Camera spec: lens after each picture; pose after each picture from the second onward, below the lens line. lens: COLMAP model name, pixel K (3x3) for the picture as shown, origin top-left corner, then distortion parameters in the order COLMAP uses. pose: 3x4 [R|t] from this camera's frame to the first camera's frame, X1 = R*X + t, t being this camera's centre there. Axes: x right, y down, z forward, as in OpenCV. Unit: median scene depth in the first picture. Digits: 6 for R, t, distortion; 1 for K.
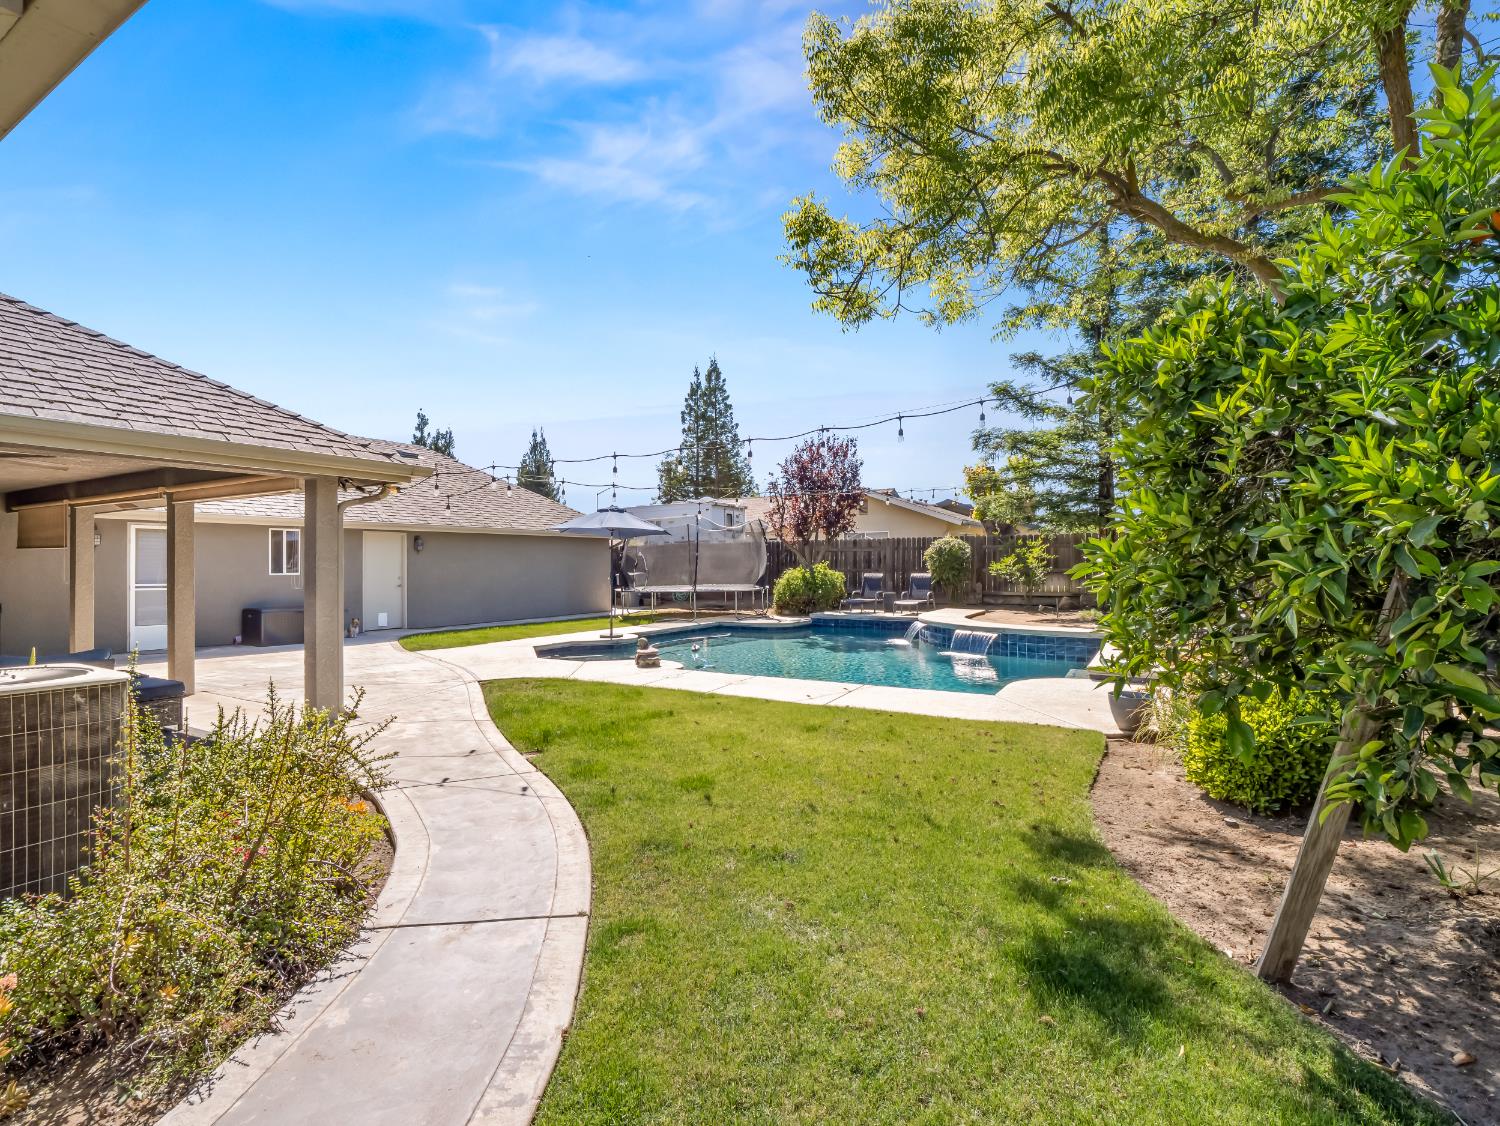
lens RADIAL K [[752.7, 0, 738.3], [0, 752.7, 564.8], [0, 0, 1]] dist [-0.012794, -0.001537]
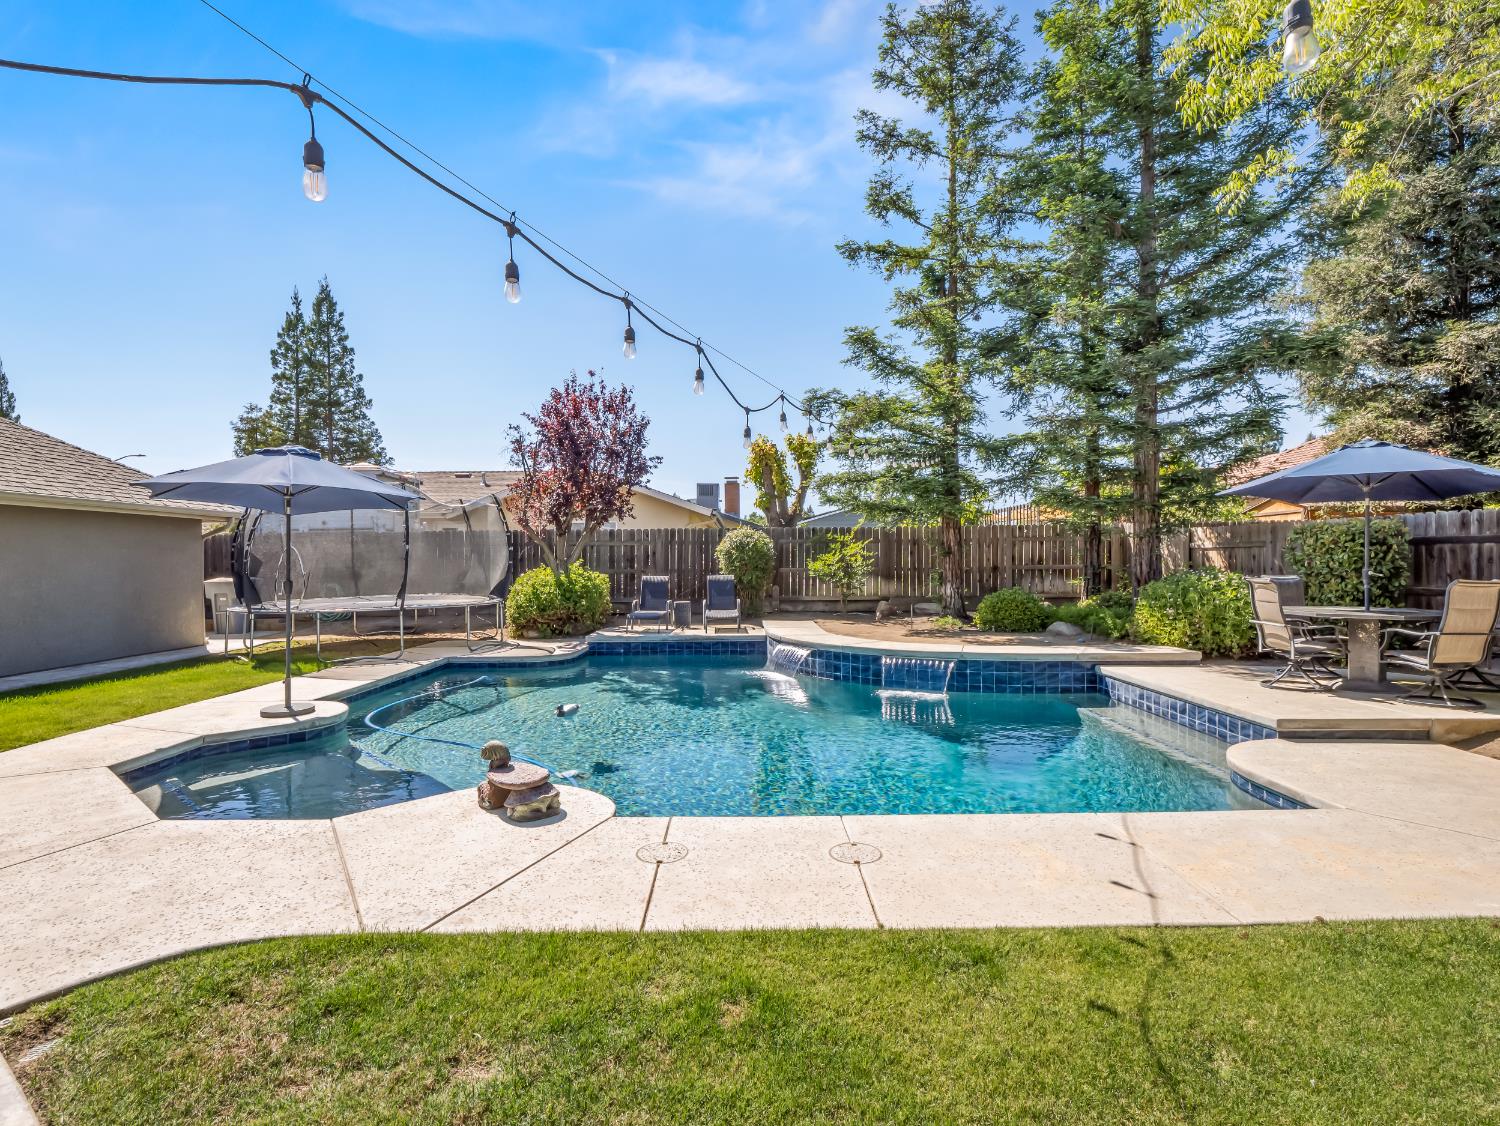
lens RADIAL K [[780.8, 0, 765.4], [0, 780.8, 561.4], [0, 0, 1]] dist [-0.003517, -0.002758]
pose [[0.860962, -0.002845, 0.508662, -0.112428], [0.003313, 0.999995, -0.000016, -0.002000], [-0.508659, 0.001699, 0.860966, 0.282216]]
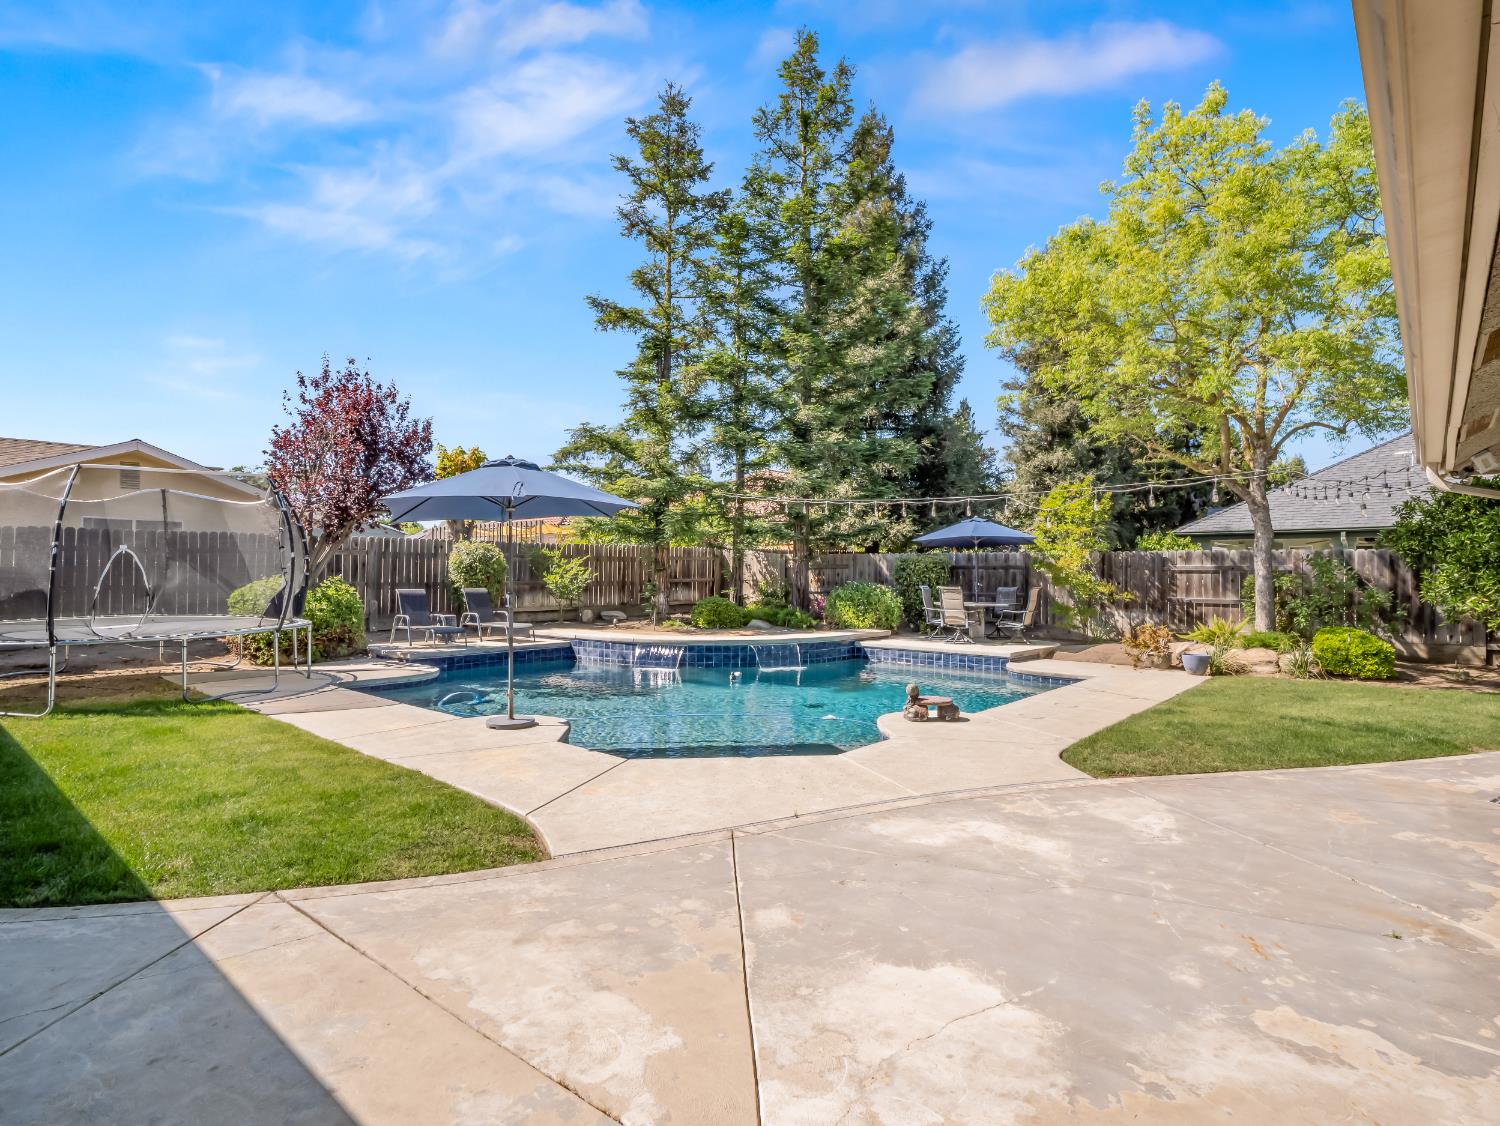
lens RADIAL K [[780.8, 0, 746.4], [0, 780.8, 567.6], [0, 0, 1]] dist [-0.003517, -0.002758]
pose [[0.164377, 0.013414, 0.986306, -0.432621], [-0.004282, 0.999908, -0.012885, -0.000192], [-0.986388, -0.002106, 0.164419, 0.538984]]
